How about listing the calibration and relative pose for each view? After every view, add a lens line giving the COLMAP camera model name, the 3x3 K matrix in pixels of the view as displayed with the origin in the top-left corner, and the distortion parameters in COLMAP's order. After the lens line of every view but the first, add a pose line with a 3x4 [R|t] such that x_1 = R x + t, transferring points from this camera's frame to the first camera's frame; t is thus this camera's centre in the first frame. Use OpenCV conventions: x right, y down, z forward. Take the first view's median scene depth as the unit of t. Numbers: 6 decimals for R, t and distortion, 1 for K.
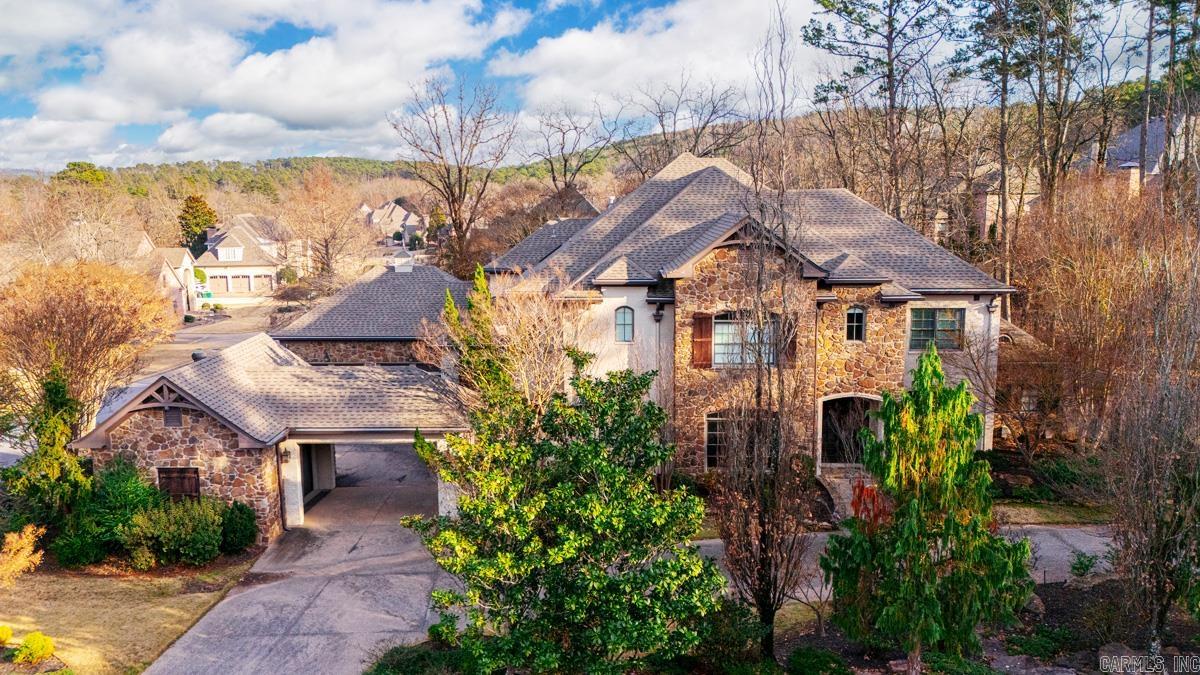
lens RADIAL K [[916.3, 0, 582.2], [0, 916.3, 337.1], [0, 0, 1]] dist [0.063474, -0.002879]
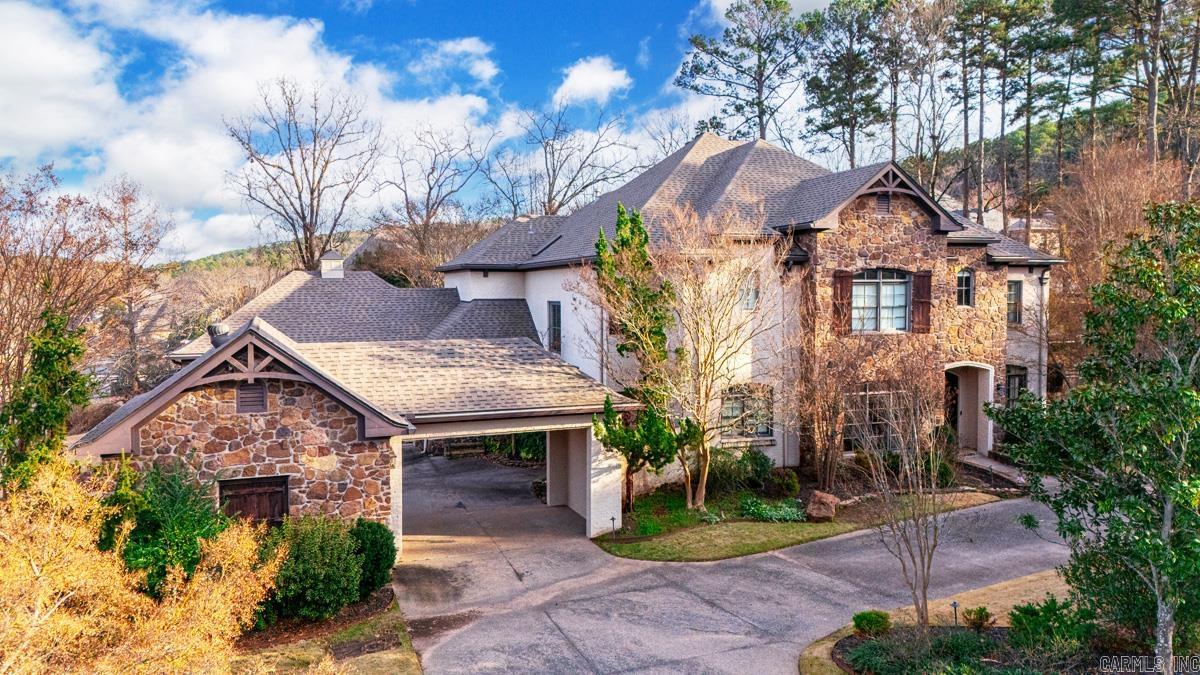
lens RADIAL K [[923.3, 0, 642.7], [0, 923.3, 299.2], [0, 0, 1]] dist [0.059260, -0.000709]
pose [[0.920695, -0.004294, 0.390260, -0.423806], [0.062952, 0.988480, -0.137639, 0.119535], [-0.385173, 0.151291, 0.910359, 0.280157]]
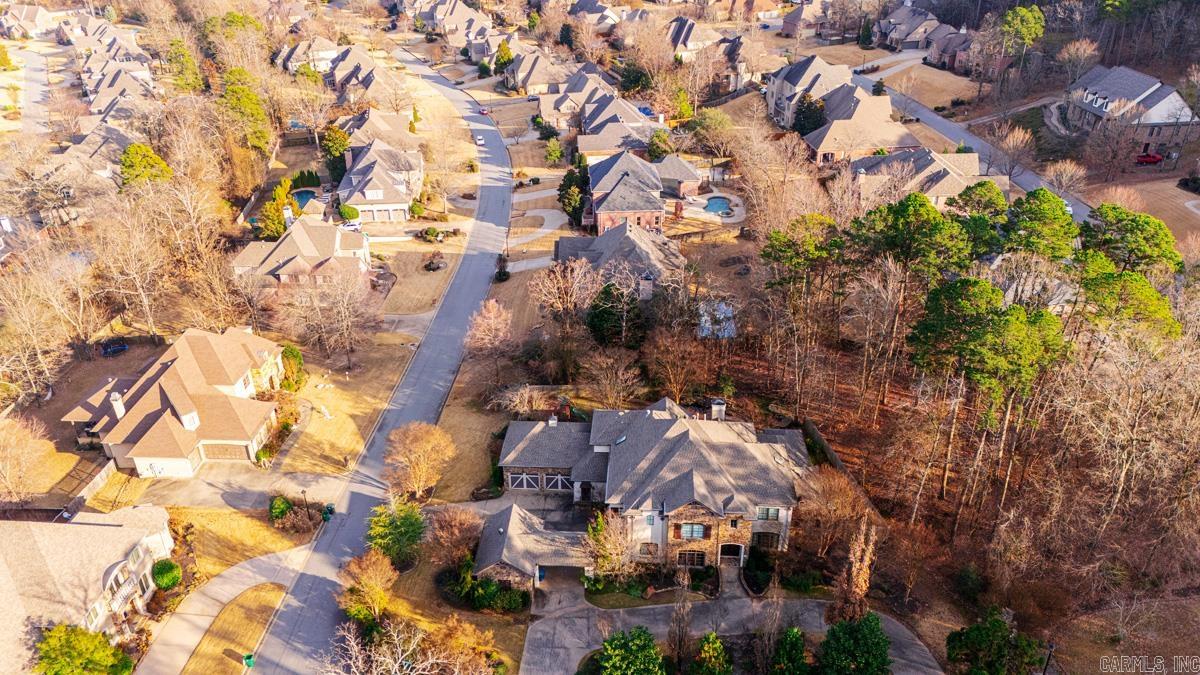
lens RADIAL K [[836.4, 0, 599.1], [0, 836.4, 411.0], [0, 0, 1]] dist [0.083609, -0.000256]
pose [[0.999342, 0.016998, -0.032033, -0.035010], [-0.003627, 0.925760, 0.378095, -1.396542], [0.036082, -0.377731, 0.925212, -1.329894]]
